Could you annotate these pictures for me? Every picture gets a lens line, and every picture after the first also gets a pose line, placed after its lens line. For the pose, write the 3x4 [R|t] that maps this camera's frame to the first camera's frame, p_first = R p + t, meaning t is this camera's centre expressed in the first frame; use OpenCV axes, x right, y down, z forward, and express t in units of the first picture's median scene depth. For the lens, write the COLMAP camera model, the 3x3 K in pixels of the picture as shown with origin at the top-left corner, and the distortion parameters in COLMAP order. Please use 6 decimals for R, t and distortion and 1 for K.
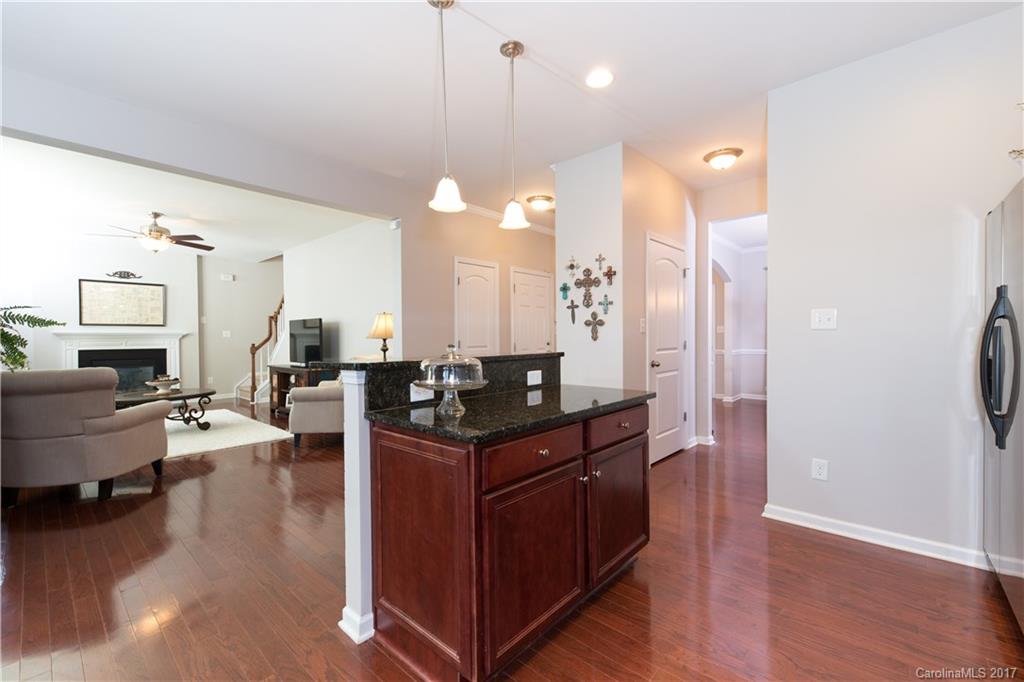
lens RADIAL K [[449.5, 0, 518.5], [0, 449.5, 341.8], [0, 0, 1]] dist [0.020197, -0.000052]
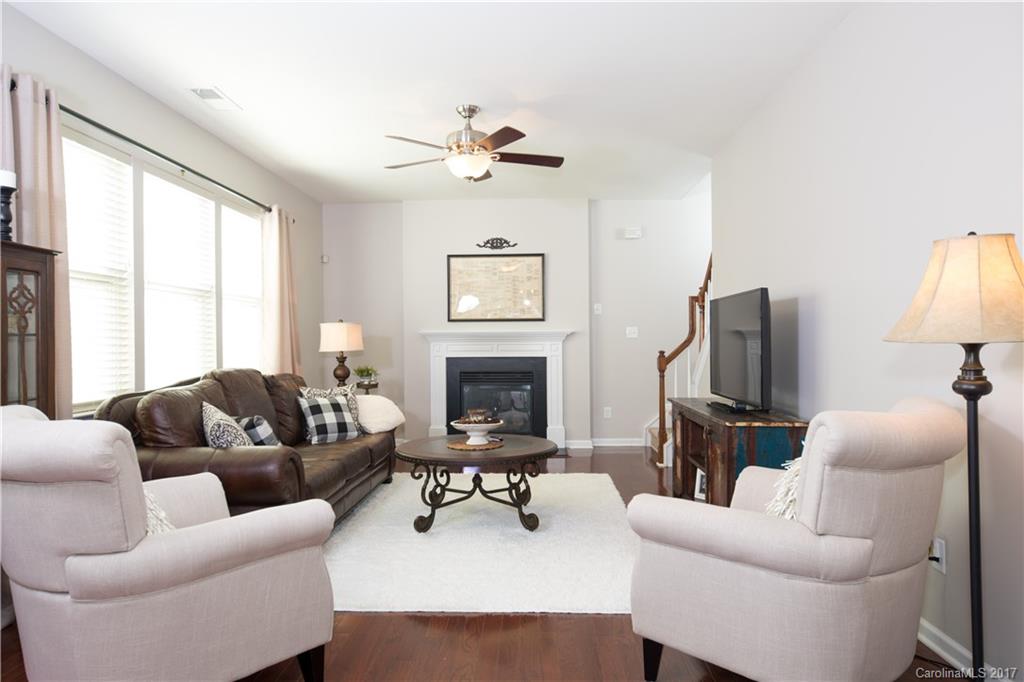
lens RADIAL K [[650.4, 0, 513.9], [0, 650.4, 342.4], [0, 0, 1]] dist [0.026591, -0.002697]
pose [[0.644497, 0.002875, -0.764601, -0.239934], [-0.005131, 0.999987, -0.000565, -0.007725], [0.764590, 0.004288, 0.644503, 0.753566]]
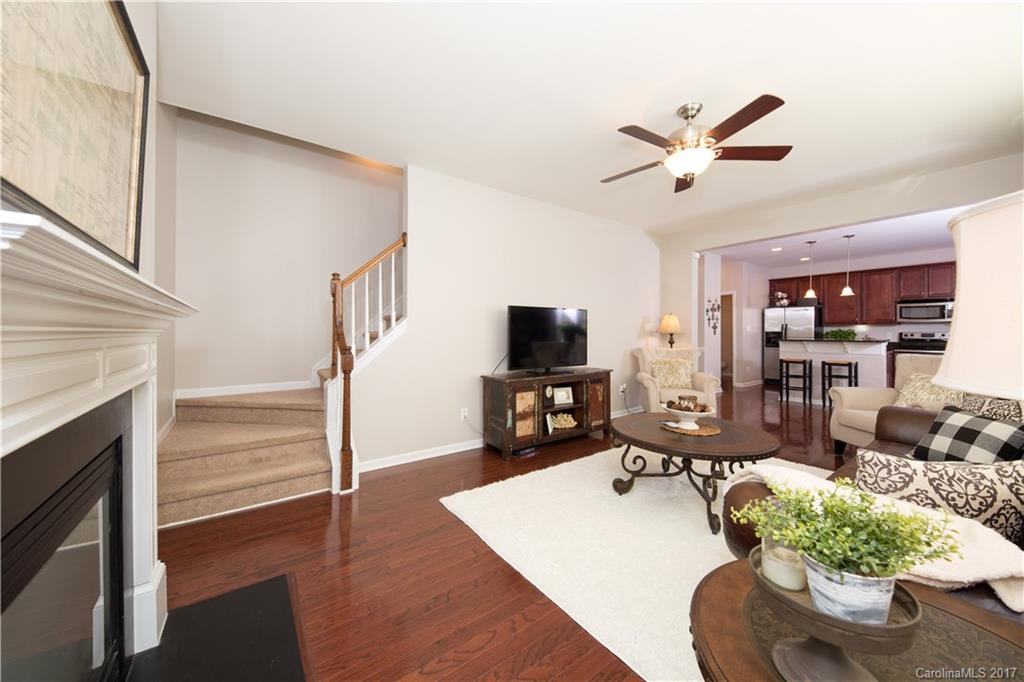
lens RADIAL K [[365.3, 0, 505.6], [0, 365.3, 335.3], [0, 0, 1]] dist [-0.002309, -0.000266]
pose [[0.202296, -0.003649, 0.979318, -1.882579], [0.008652, 0.999961, 0.001939, -0.010733], [-0.979286, 0.008081, 0.202319, 1.648959]]
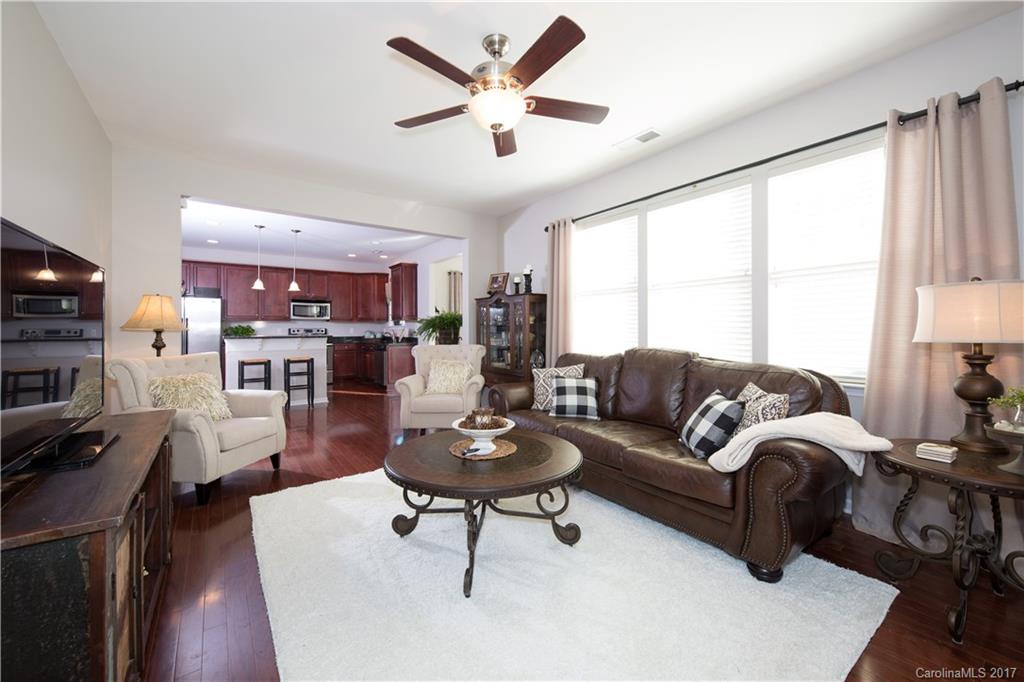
lens RADIAL K [[391.6, 0, 517.0], [0, 391.6, 323.7], [0, 0, 1]] dist [0.001324, 0.000099]
pose [[-0.986263, 0.011321, 0.164792, -1.267179], [0.011173, 0.999936, -0.001824, -0.012941], [-0.164802, 0.000042, -0.986327, 1.999148]]
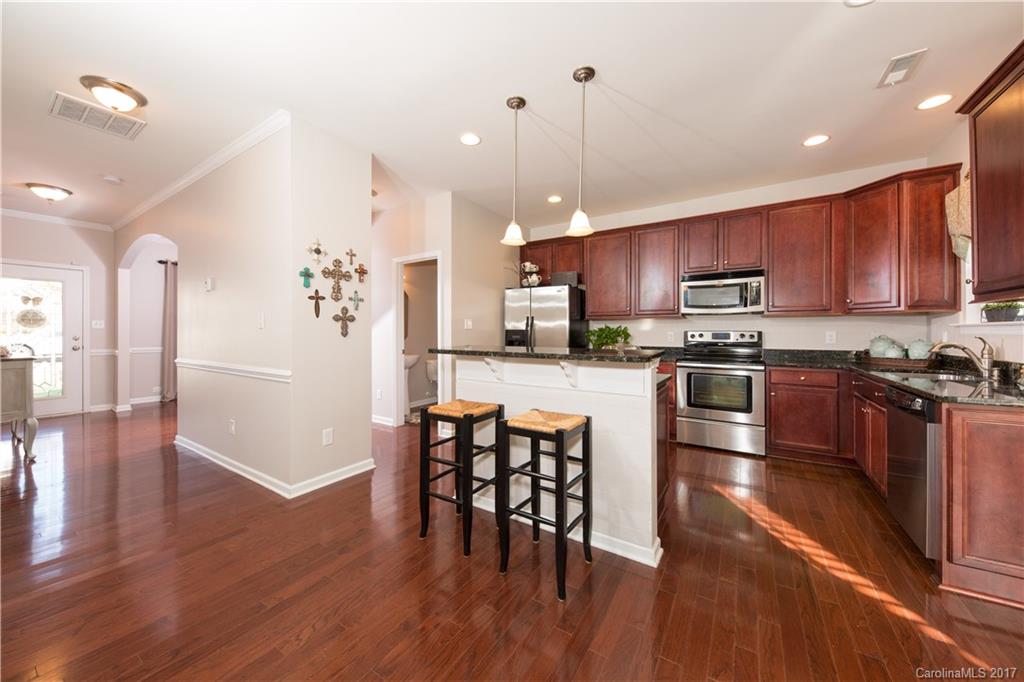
lens RADIAL K [[365.2, 0, 509.7], [0, 365.2, 331.5], [0, 0, 1]] dist [0.000783, -0.000758]
pose [[-0.185602, 0.005841, 0.982608, -0.643929], [0.011916, 0.999922, -0.003693, -0.006549], [-0.982553, 0.011024, -0.185657, 0.781722]]
